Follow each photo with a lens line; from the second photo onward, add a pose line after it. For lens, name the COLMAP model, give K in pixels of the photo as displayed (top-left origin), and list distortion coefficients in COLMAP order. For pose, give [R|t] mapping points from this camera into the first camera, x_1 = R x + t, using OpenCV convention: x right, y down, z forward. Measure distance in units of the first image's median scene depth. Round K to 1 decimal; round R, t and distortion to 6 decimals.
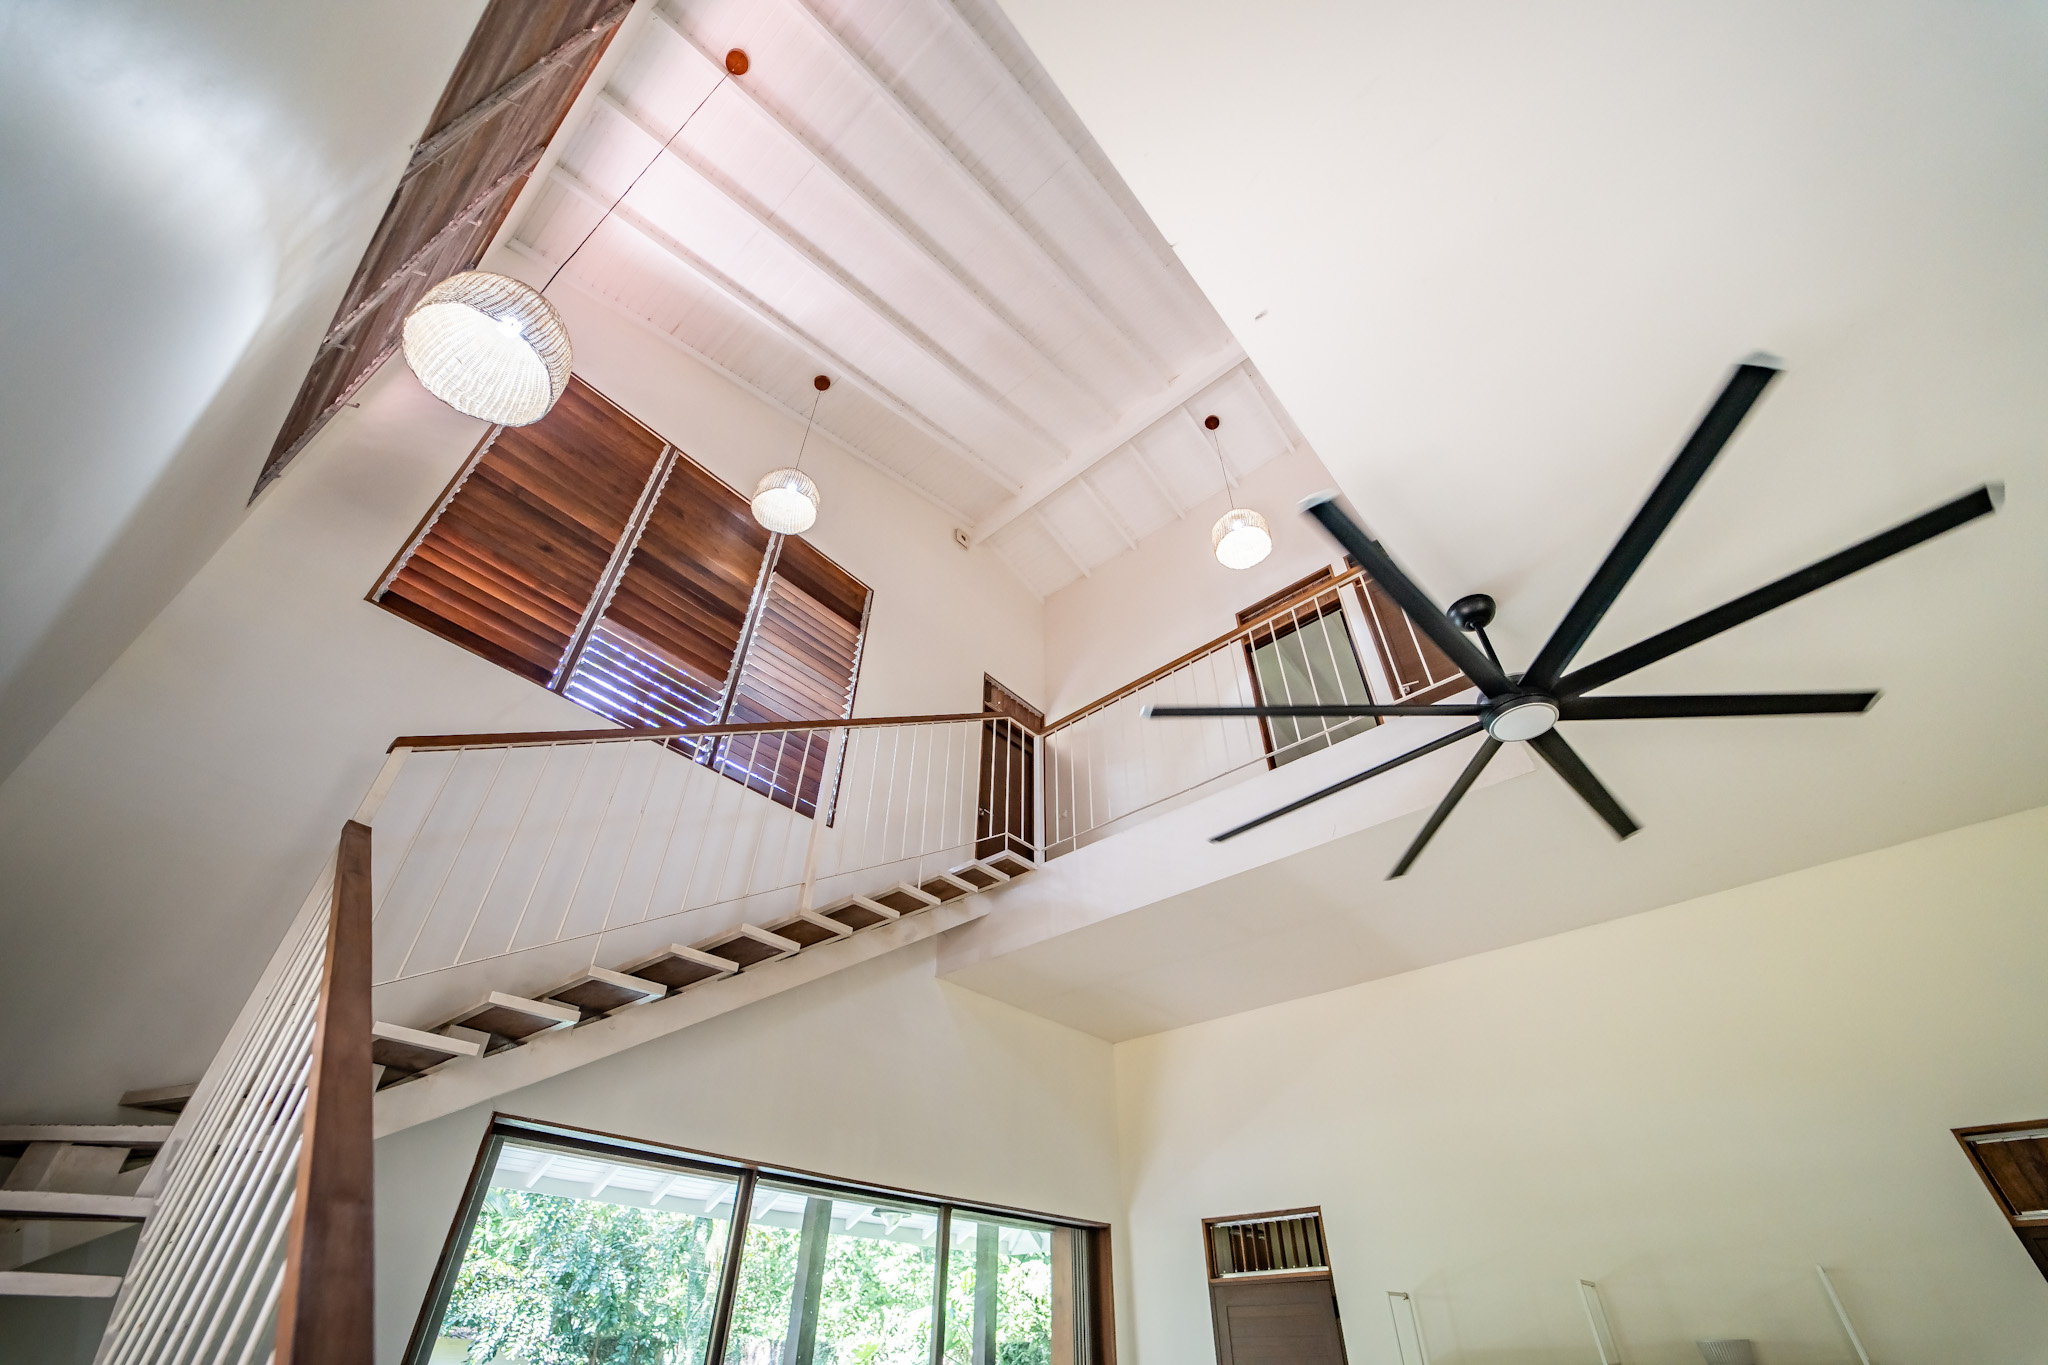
lens RADIAL K [[842.5, 0, 1024.0], [0, 842.5, 682.5], [0, 0, 1]] dist [-0.013093, 0.000123]
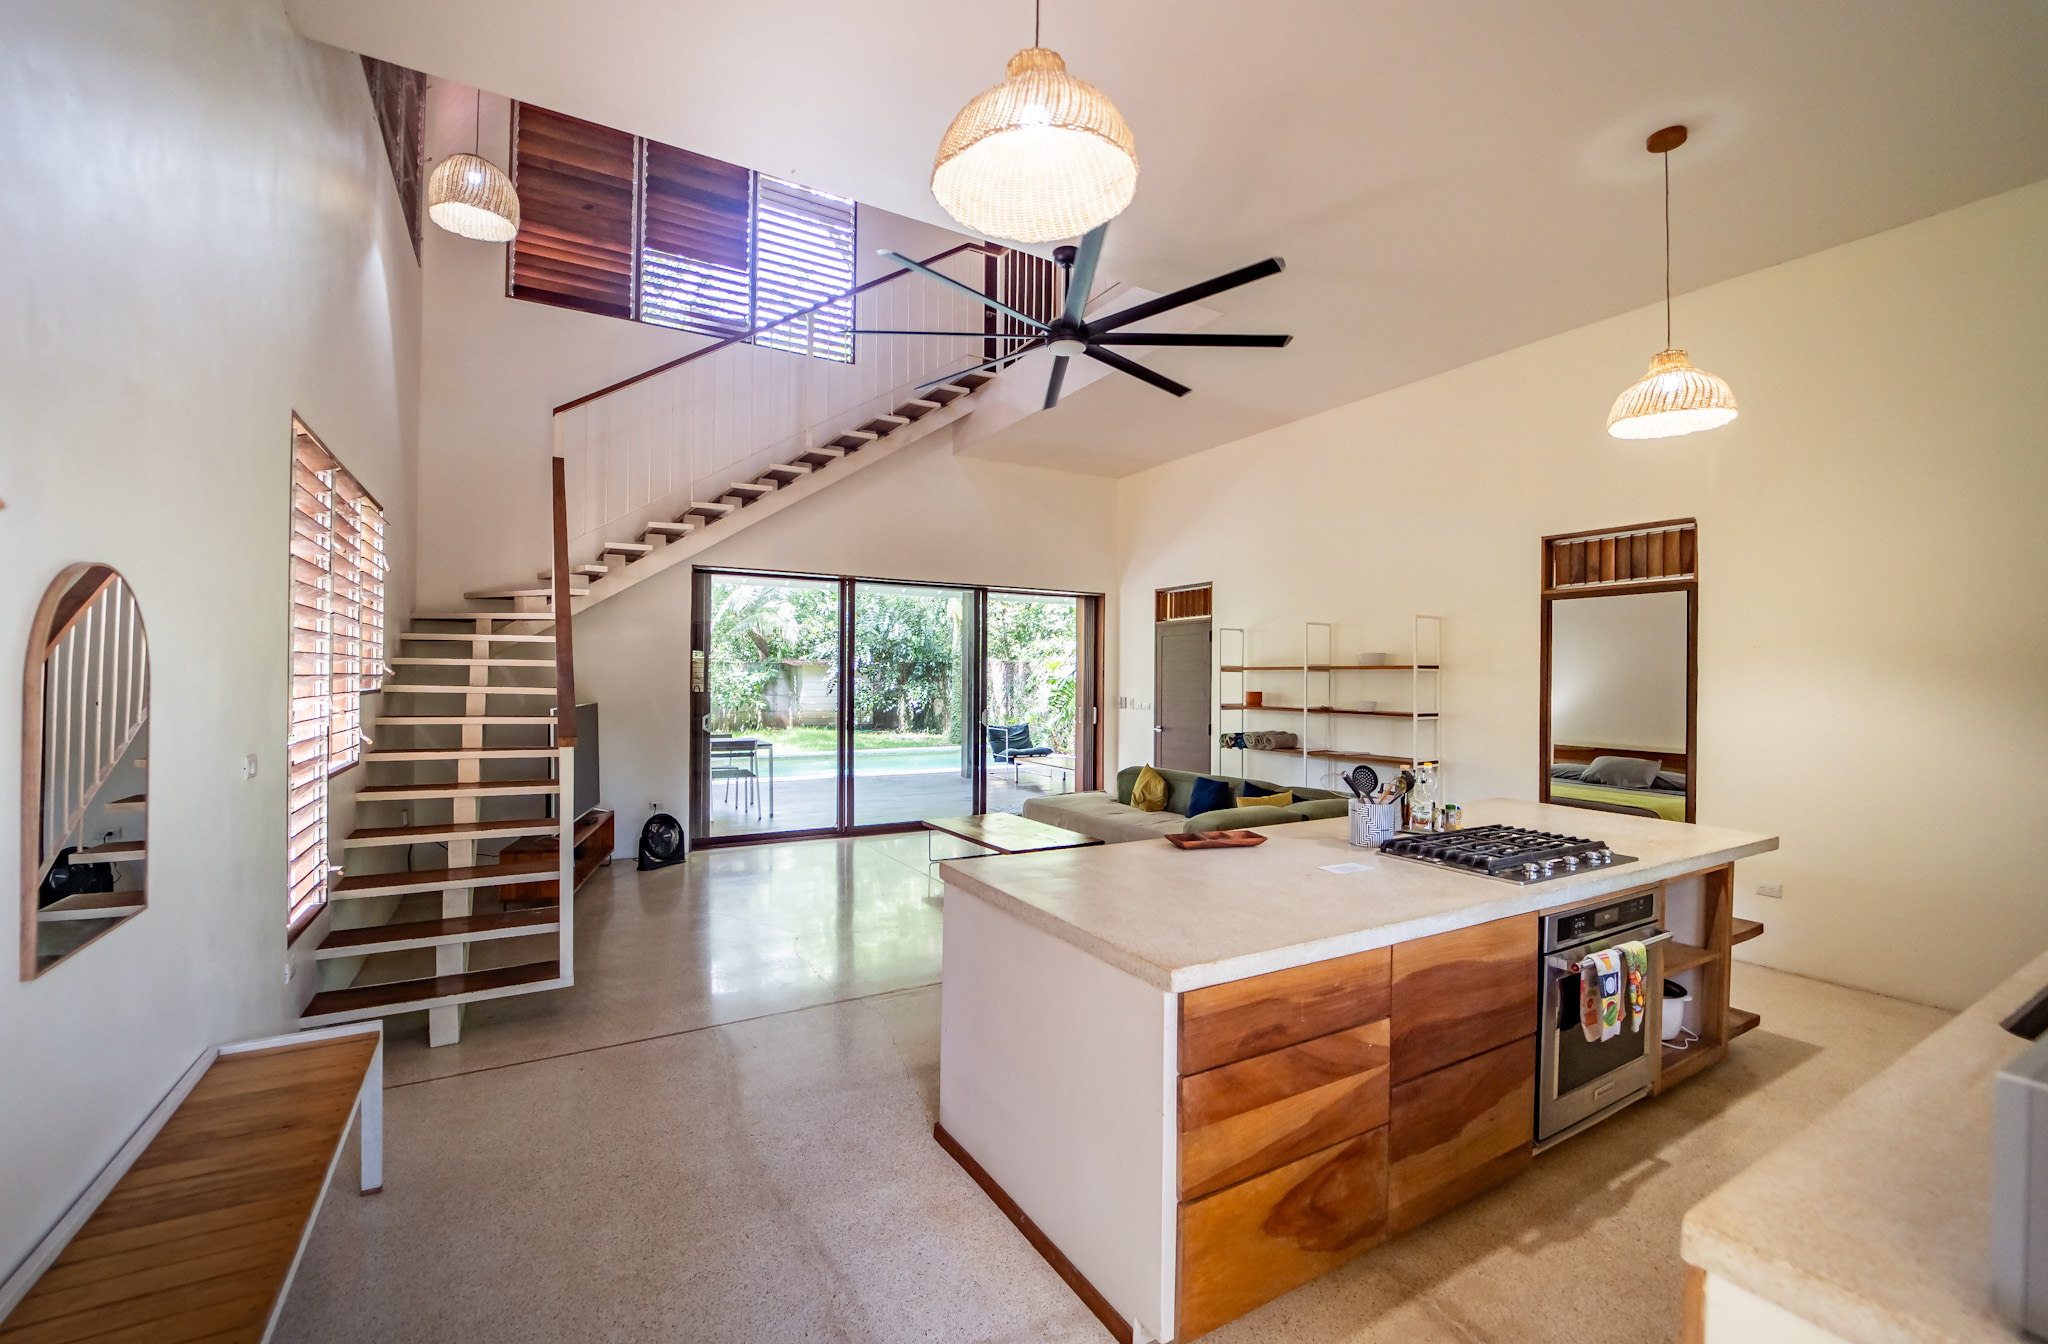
lens RADIAL K [[843.4, 0, 999.8], [0, 843.4, 680.2], [0, 0, 1]] dist [-0.012126, -0.000157]
pose [[0.945687, 0.001034, -0.325076, 0.516690], [0.206037, 0.771580, 0.601841, -0.242507], [0.251444, -0.636131, 0.729461, -0.336056]]
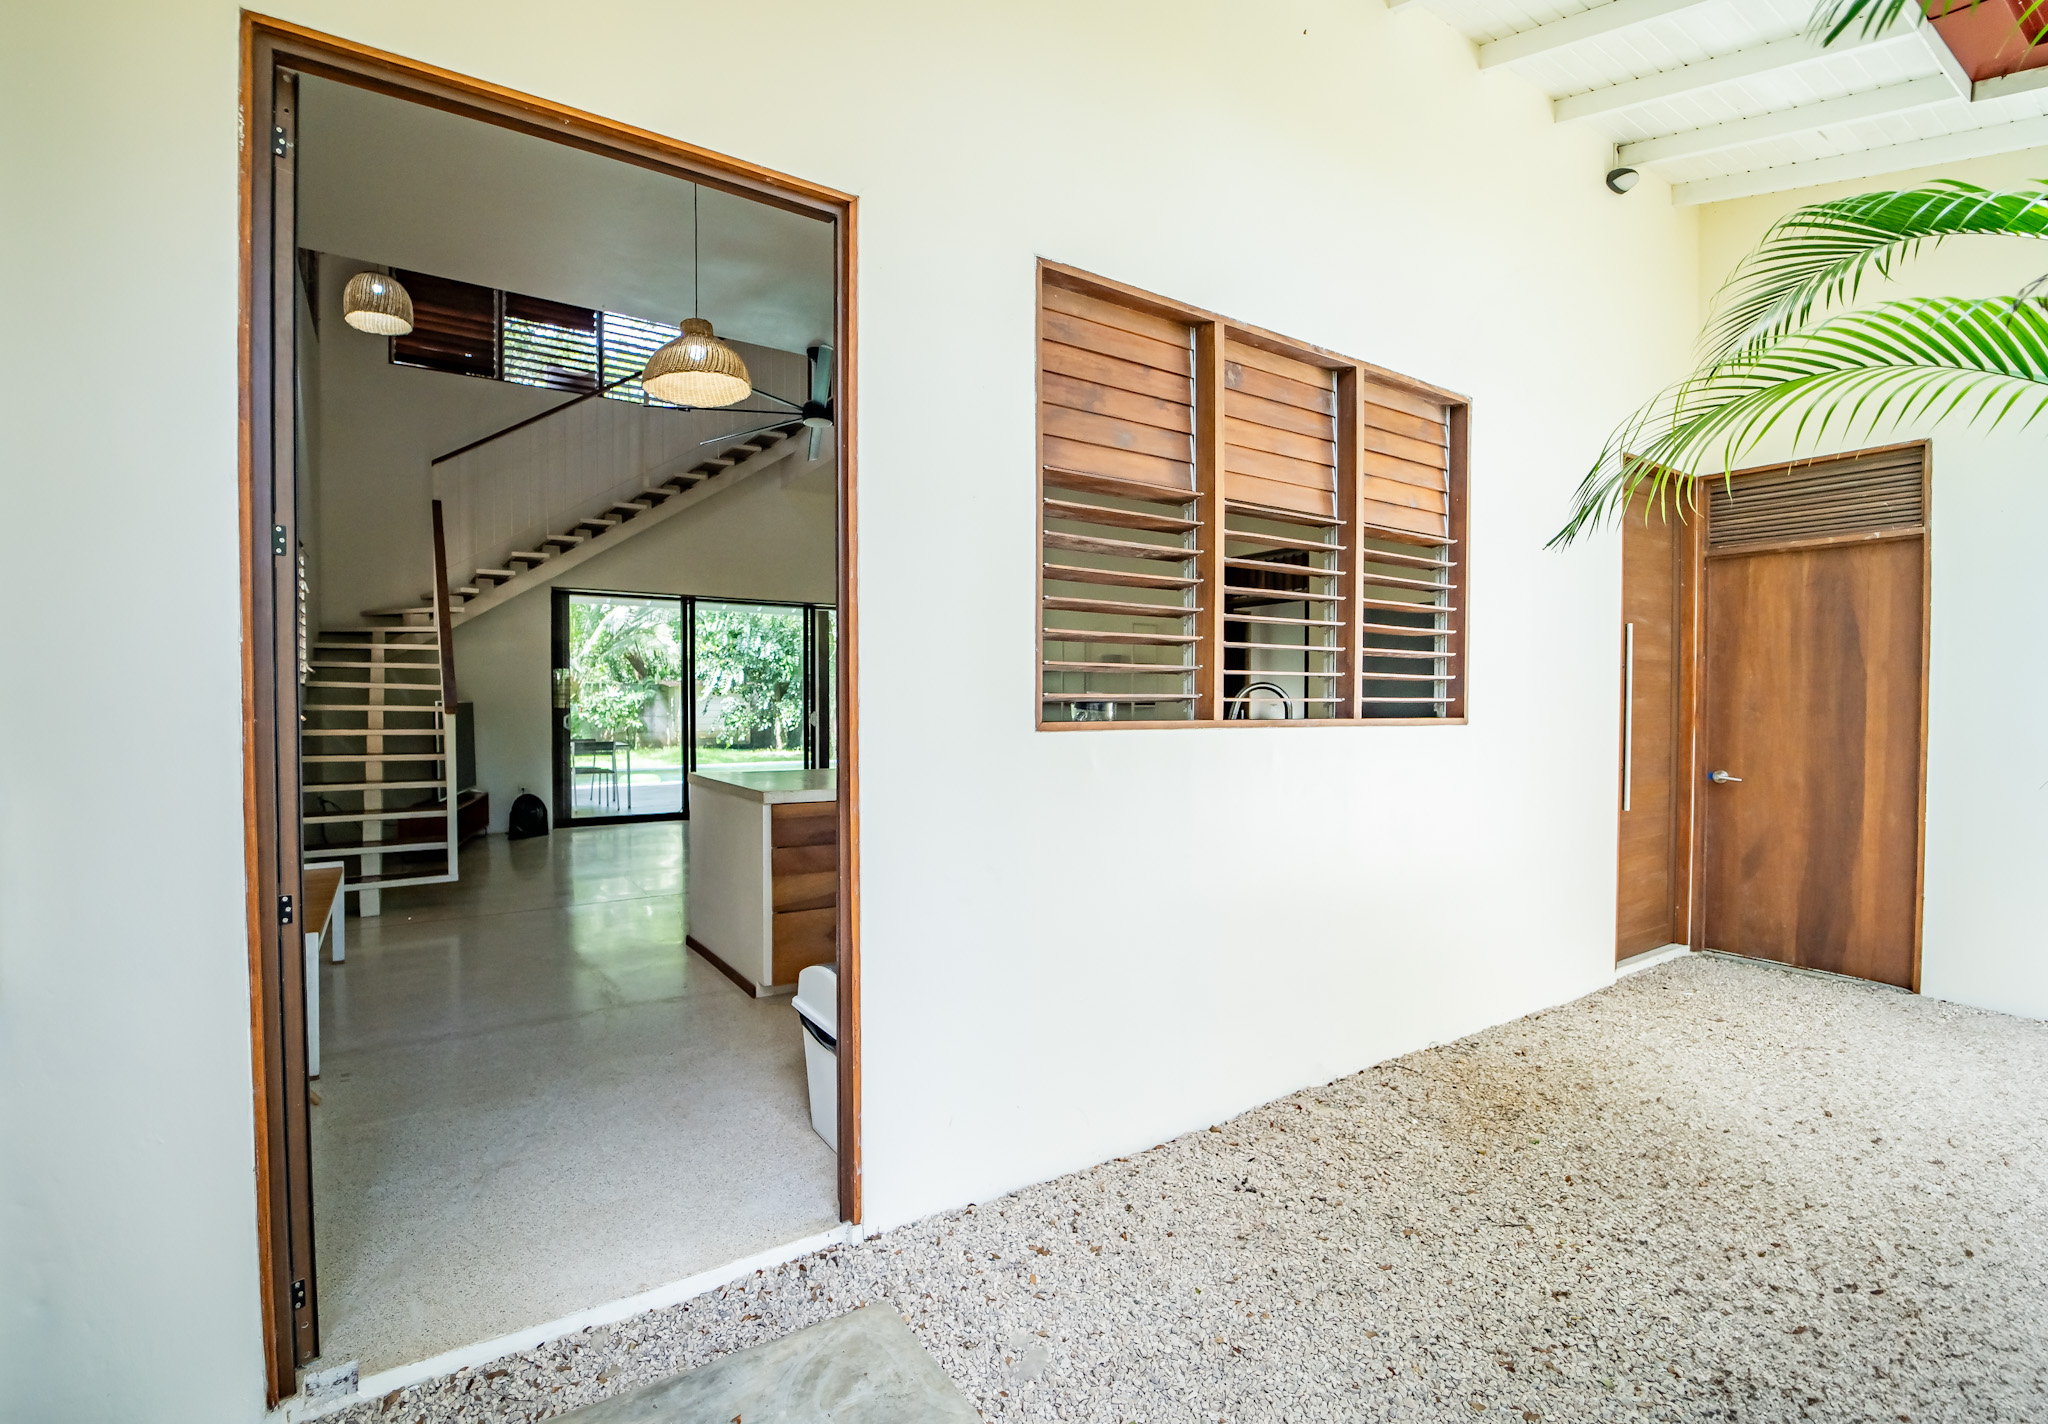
lens RADIAL K [[891.5, 0, 910.0], [0, 891.5, 725.6], [0, 0, 1]] dist [0.000907, 0.000270]
pose [[0.948024, 0.000462, -0.318197, 0.815750], [0.207620, 0.756901, 0.619674, -0.393419], [0.241130, -0.653530, 0.717464, -0.599275]]
